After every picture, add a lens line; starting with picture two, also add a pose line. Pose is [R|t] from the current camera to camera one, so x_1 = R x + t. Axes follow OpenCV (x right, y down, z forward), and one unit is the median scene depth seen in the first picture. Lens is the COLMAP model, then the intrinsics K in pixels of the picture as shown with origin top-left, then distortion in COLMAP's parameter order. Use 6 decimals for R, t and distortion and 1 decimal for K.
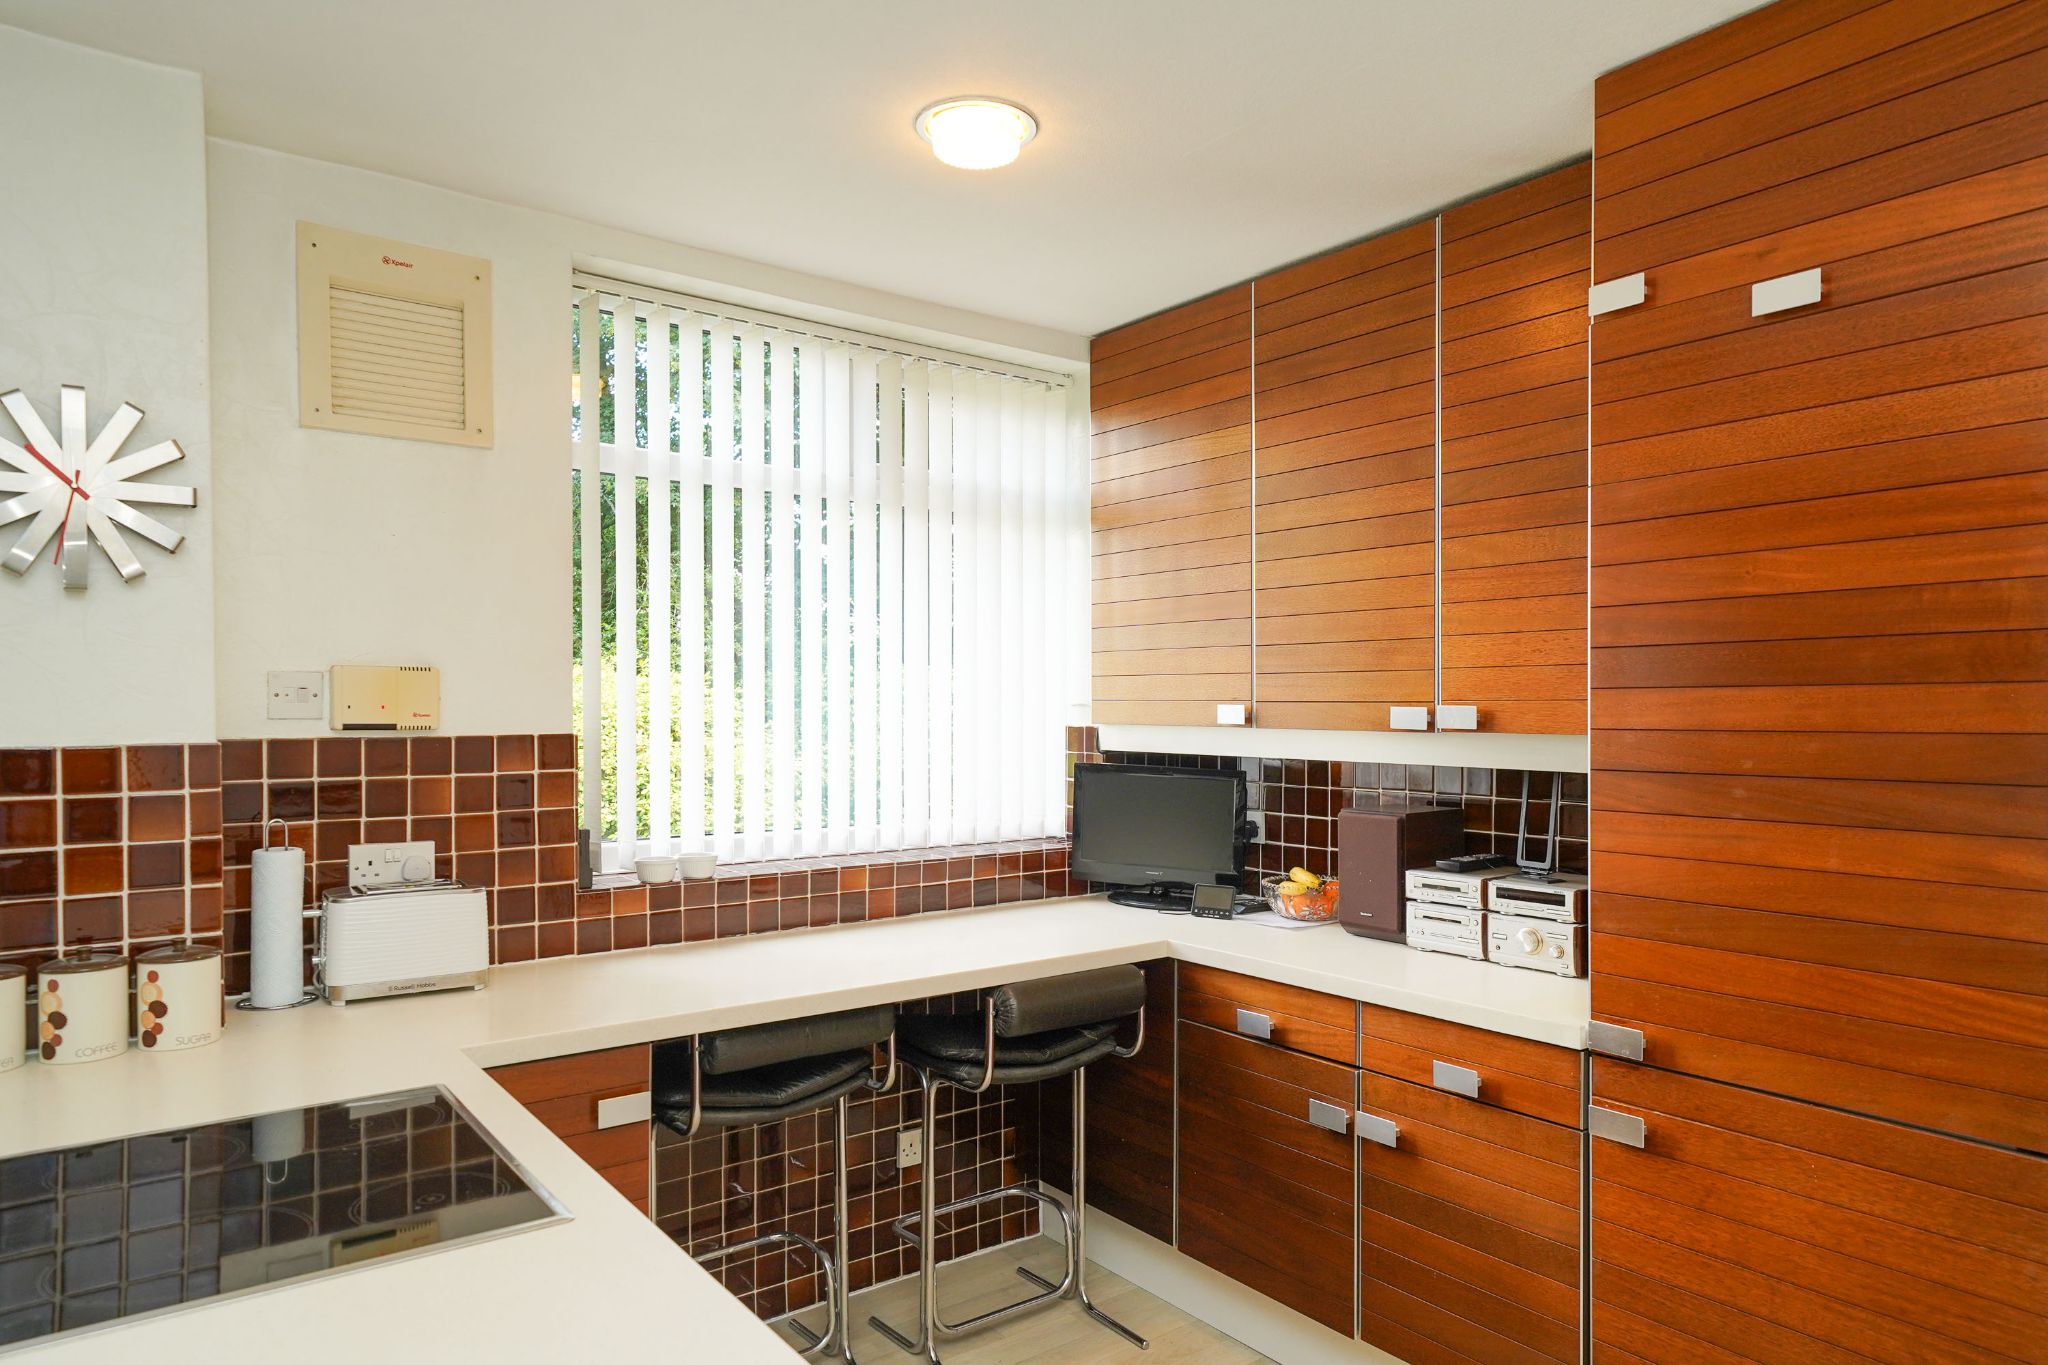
lens RADIAL K [[1281.0, 0, 1041.1], [0, 1281.0, 722.5], [0, 0, 1]] dist [0.009862, 0.001517]
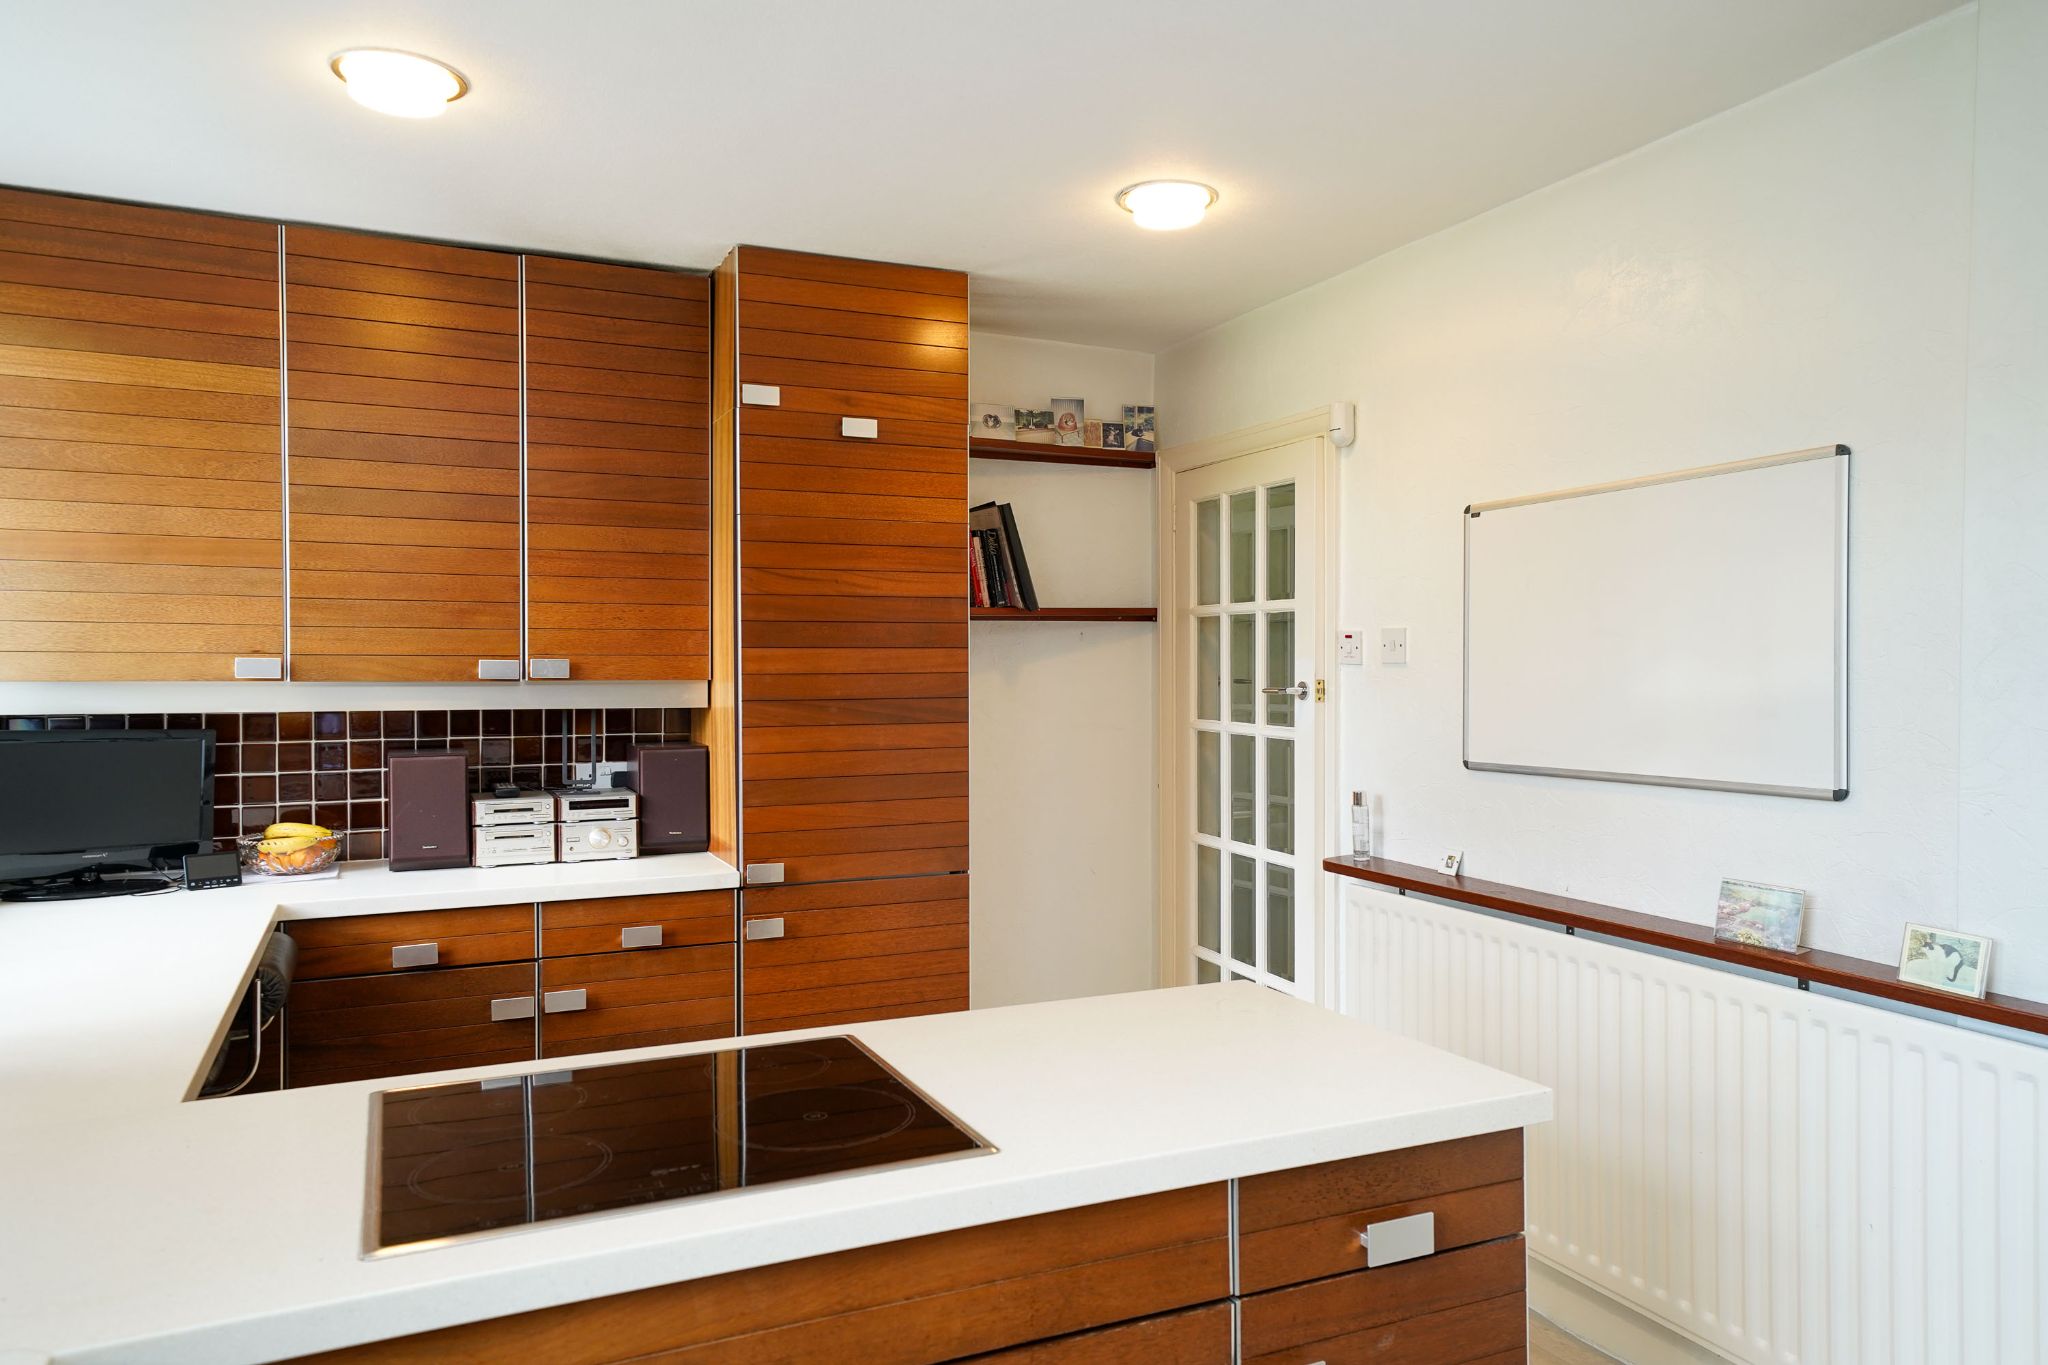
lens RADIAL K [[1375.5, 0, 1026.0], [0, 1375.5, 677.3], [0, 0, 1]] dist [0.000775, 0.000326]
pose [[0.209406, -0.008526, 0.977792, -0.855204], [0.013649, 0.999890, 0.005796, 0.002973], [-0.977733, 0.012132, 0.209500, 0.260726]]
